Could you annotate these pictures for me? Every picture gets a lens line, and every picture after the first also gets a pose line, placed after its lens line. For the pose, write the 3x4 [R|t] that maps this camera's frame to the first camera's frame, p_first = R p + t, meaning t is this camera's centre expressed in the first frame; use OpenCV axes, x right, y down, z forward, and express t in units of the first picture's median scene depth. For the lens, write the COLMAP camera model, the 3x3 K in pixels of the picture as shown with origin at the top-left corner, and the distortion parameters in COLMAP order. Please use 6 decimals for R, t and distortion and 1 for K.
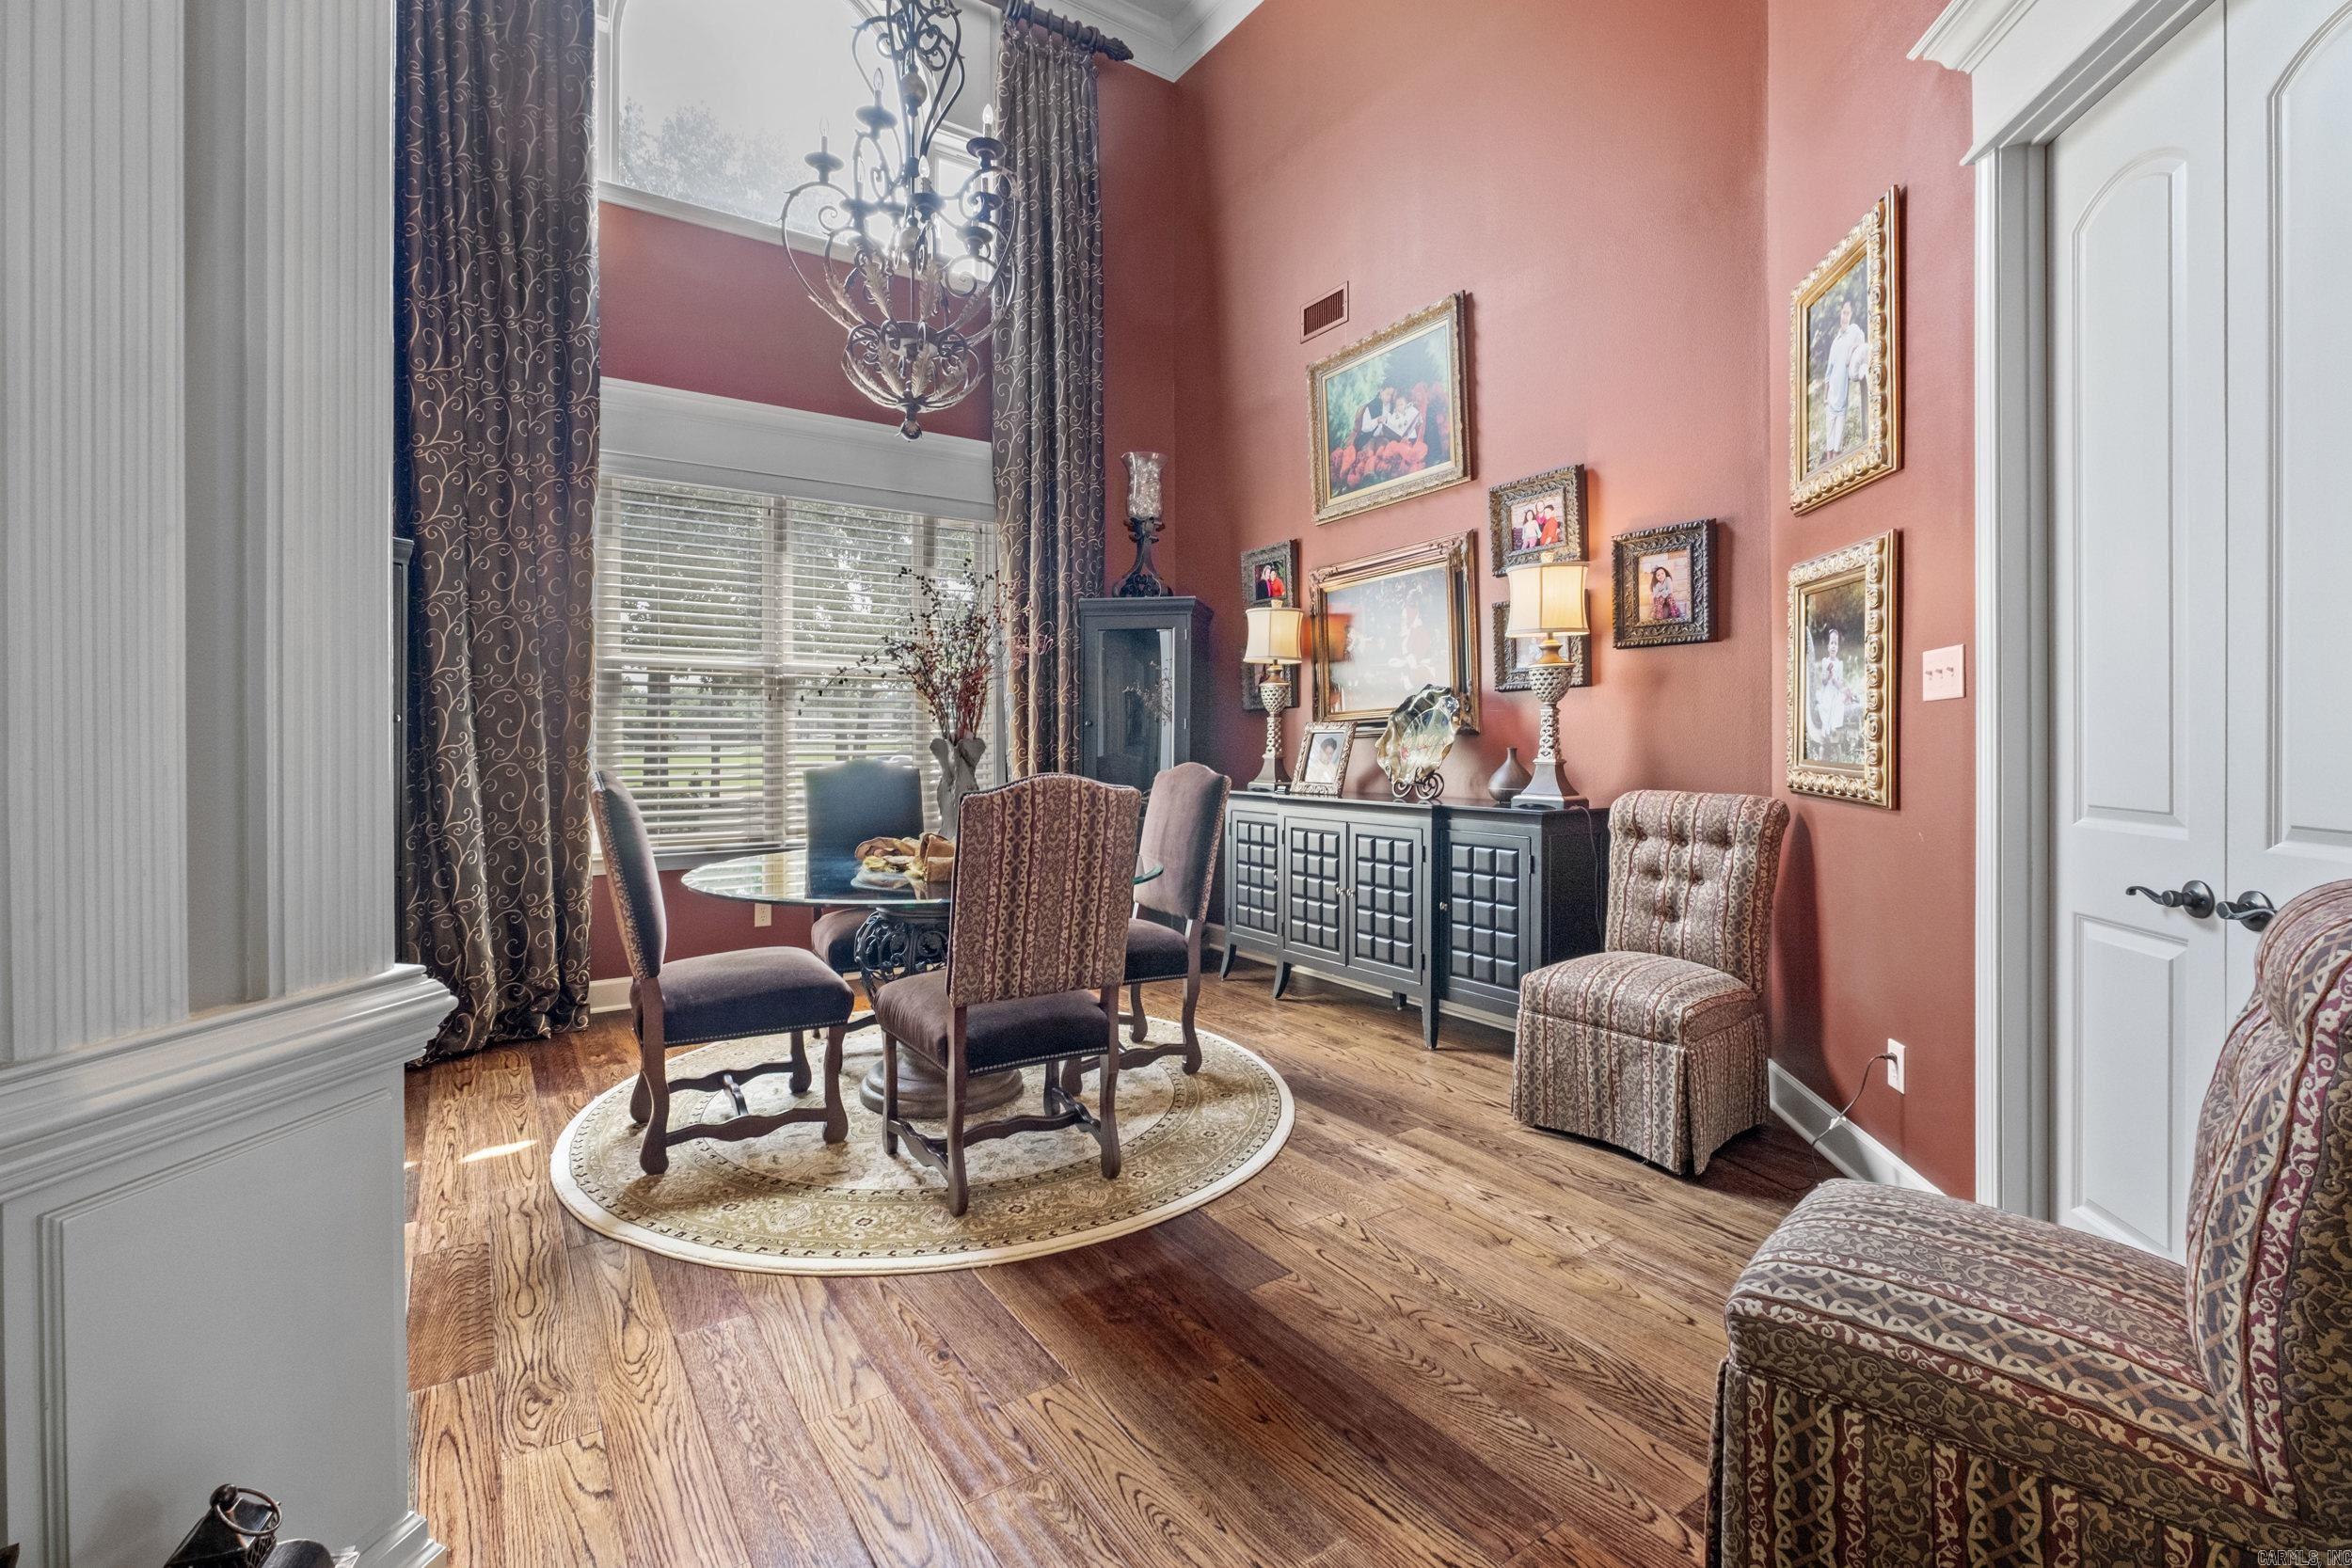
lens RADIAL K [[1010.2, 0, 1171.9], [0, 1010.2, 745.0], [0, 0, 1]] dist [-0.001494, -0.000114]
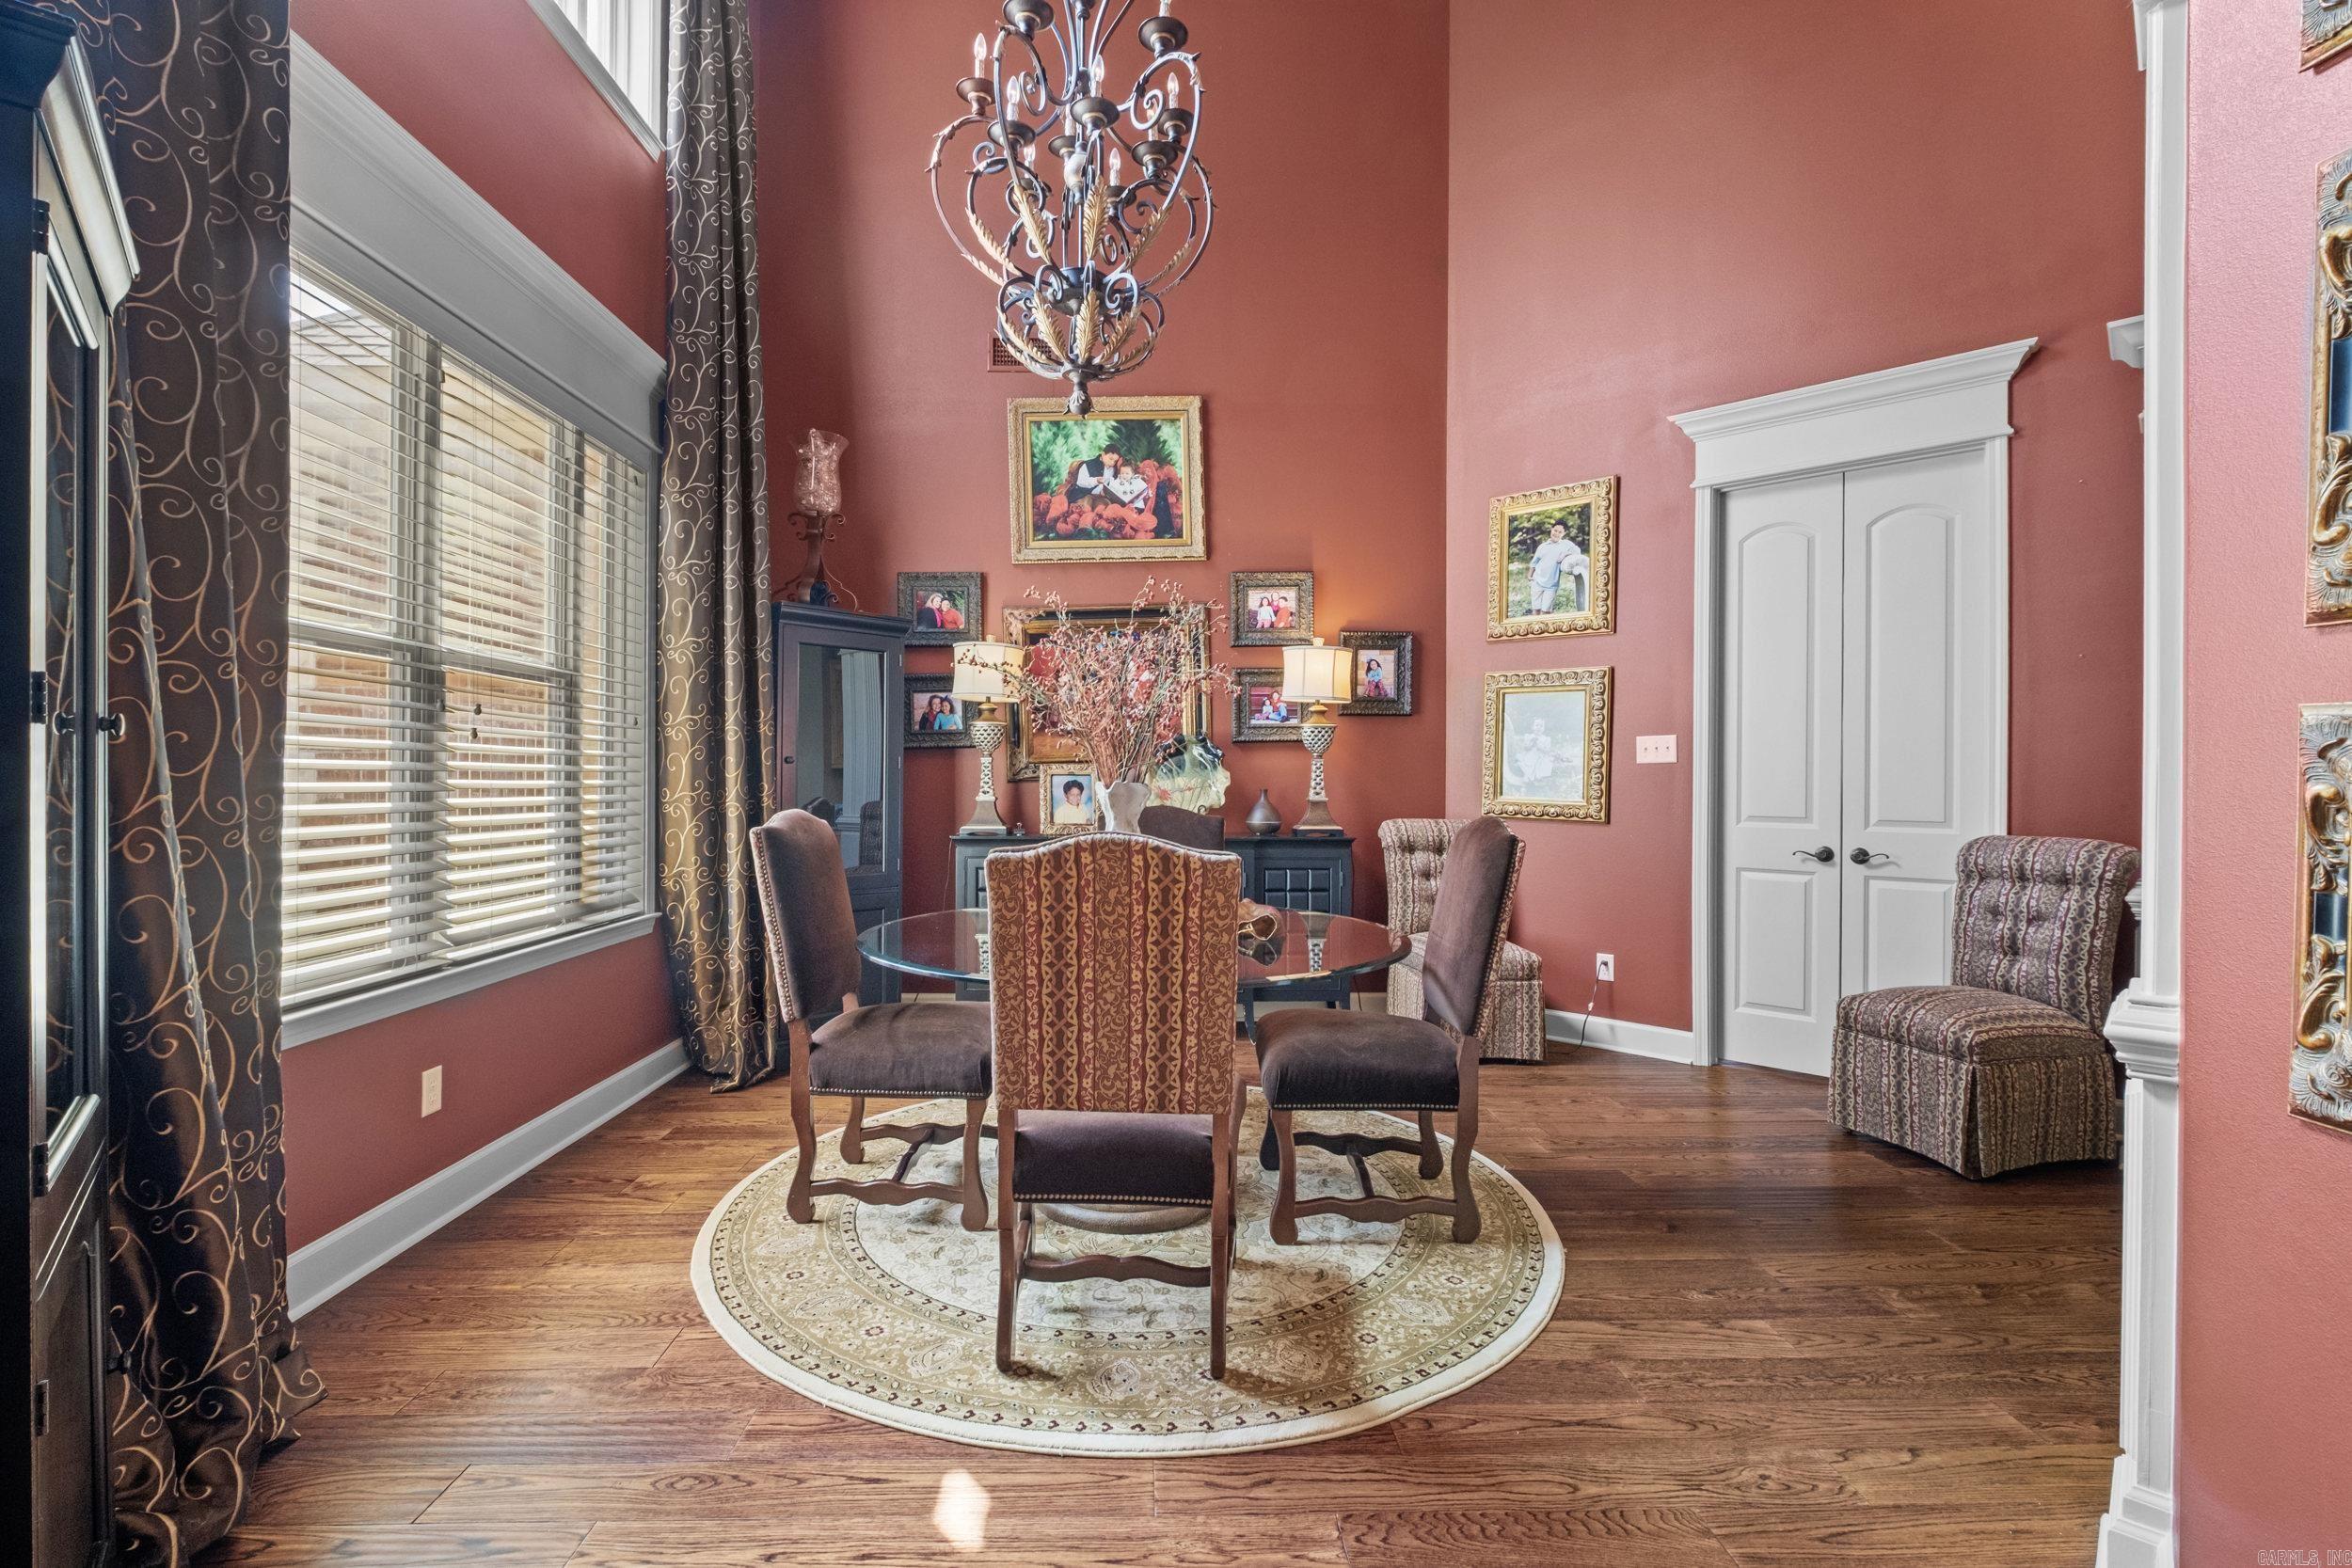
lens RADIAL K [[1029.3, 0, 1149.4], [0, 1029.3, 787.1], [0, 0, 1]] dist [-0.001285, -0.000125]
pose [[0.551043, -0.003745, 0.834469, -0.889297], [0.000284, 0.999991, 0.004300, -0.005908], [-0.834477, -0.002133, 0.551039, 0.480508]]
